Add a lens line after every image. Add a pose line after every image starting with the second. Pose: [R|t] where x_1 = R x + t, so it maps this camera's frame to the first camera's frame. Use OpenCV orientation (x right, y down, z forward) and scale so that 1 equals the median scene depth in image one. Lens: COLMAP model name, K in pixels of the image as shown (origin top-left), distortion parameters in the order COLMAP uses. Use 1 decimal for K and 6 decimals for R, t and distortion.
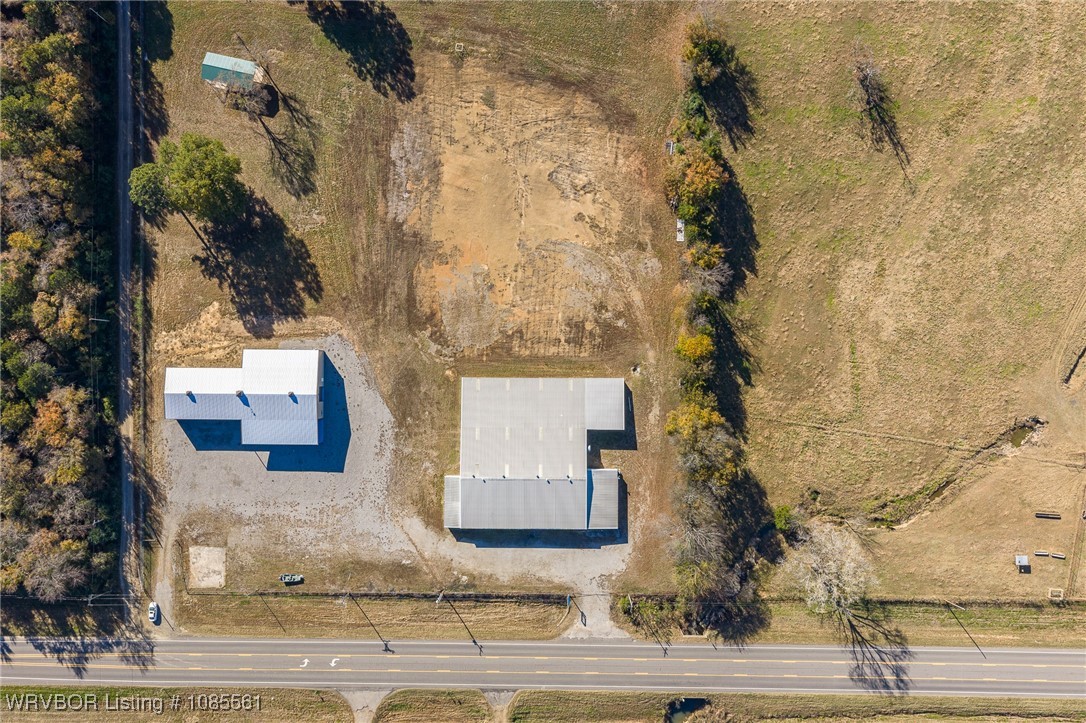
lens RADIAL K [[895.8, 0, 553.2], [0, 895.8, 355.6], [0, 0, 1]] dist [0.017988, -0.027711]
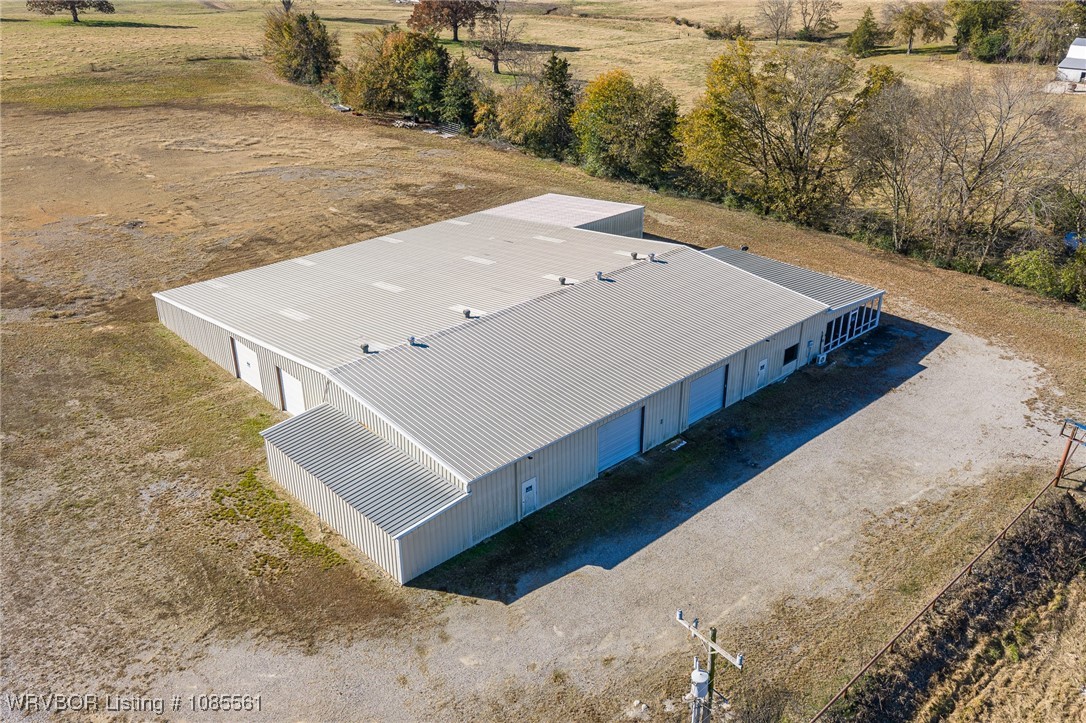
lens RADIAL K [[895.8, 0, 546.7], [0, 895.8, 363.0], [0, 0, 1]] dist [0.017988, -0.027711]
pose [[0.725178, -0.298981, 0.620263, -0.196785], [0.688515, 0.325276, -0.648184, 0.311543], [-0.007962, 0.897110, 0.441736, 0.879926]]
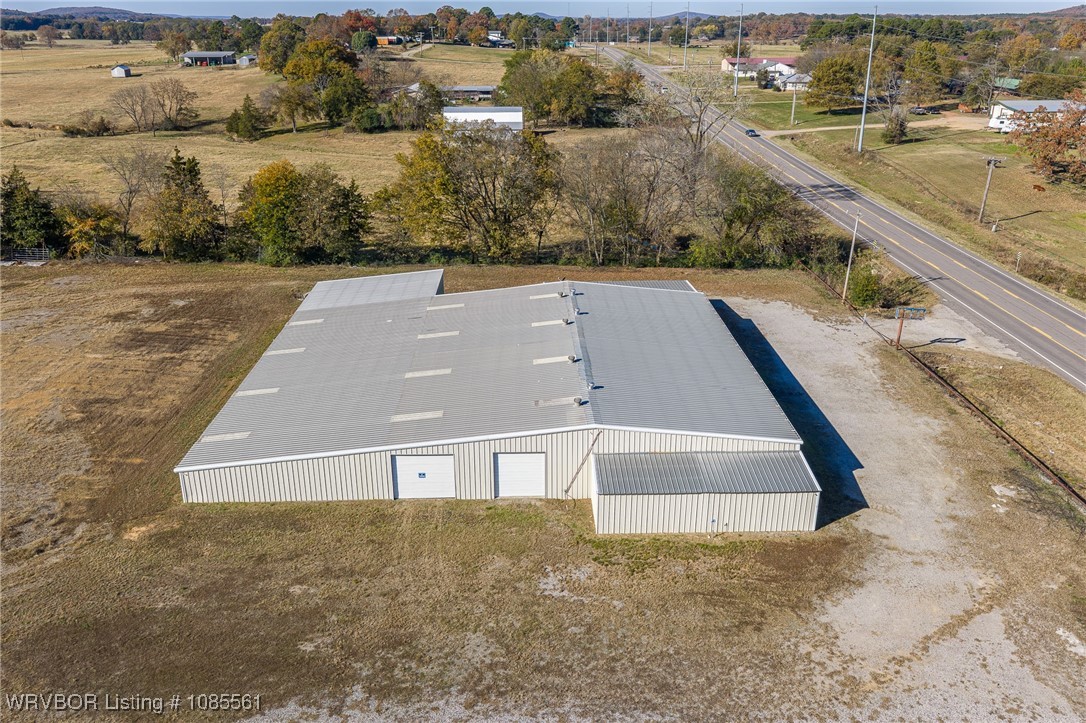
lens RADIAL K [[895.8, 0, 547.3], [0, 895.8, 360.9], [0, 0, 1]] dist [0.017988, -0.027711]
pose [[-0.033667, -0.353060, 0.934995, -0.314514], [0.999386, -0.002825, 0.034918, 0.113809], [-0.009687, 0.935596, 0.352938, 0.879924]]
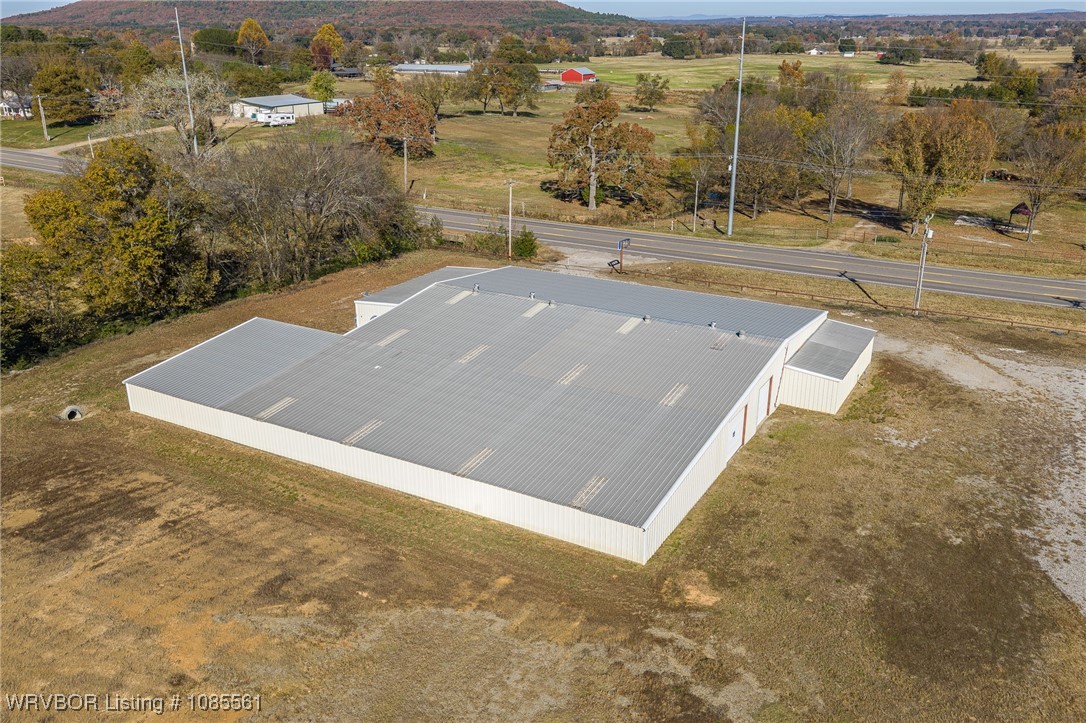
lens RADIAL K [[895.8, 0, 546.9], [0, 895.8, 354.8], [0, 0, 1]] dist [0.017988, -0.027711]
pose [[-0.870937, -0.164259, 0.463127, -0.168191], [0.491393, -0.289259, 0.821500, -0.139518], [-0.000975, 0.943053, 0.332642, 0.887685]]
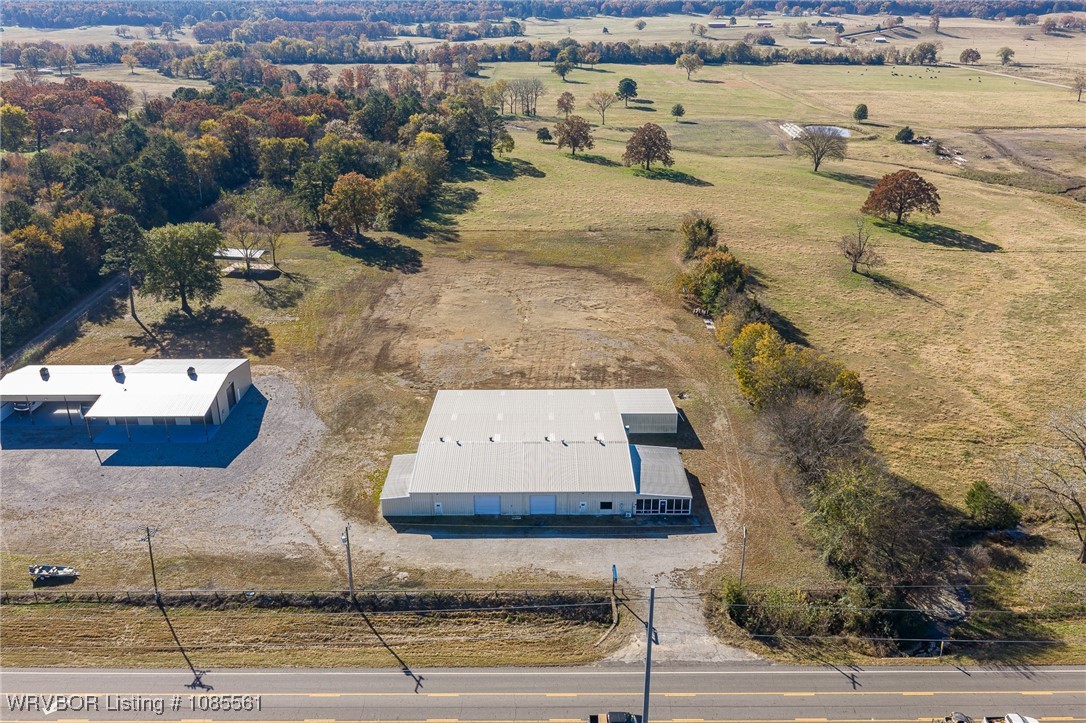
lens RADIAL K [[895.8, 0, 545.8], [0, 895.8, 359.9], [0, 0, 1]] dist [0.017988, -0.027711]
pose [[0.999934, -0.003356, 0.010946, -0.024465], [0.011390, 0.388893, -0.921212, 0.661941], [-0.001165, 0.921277, 0.388906, 0.696336]]
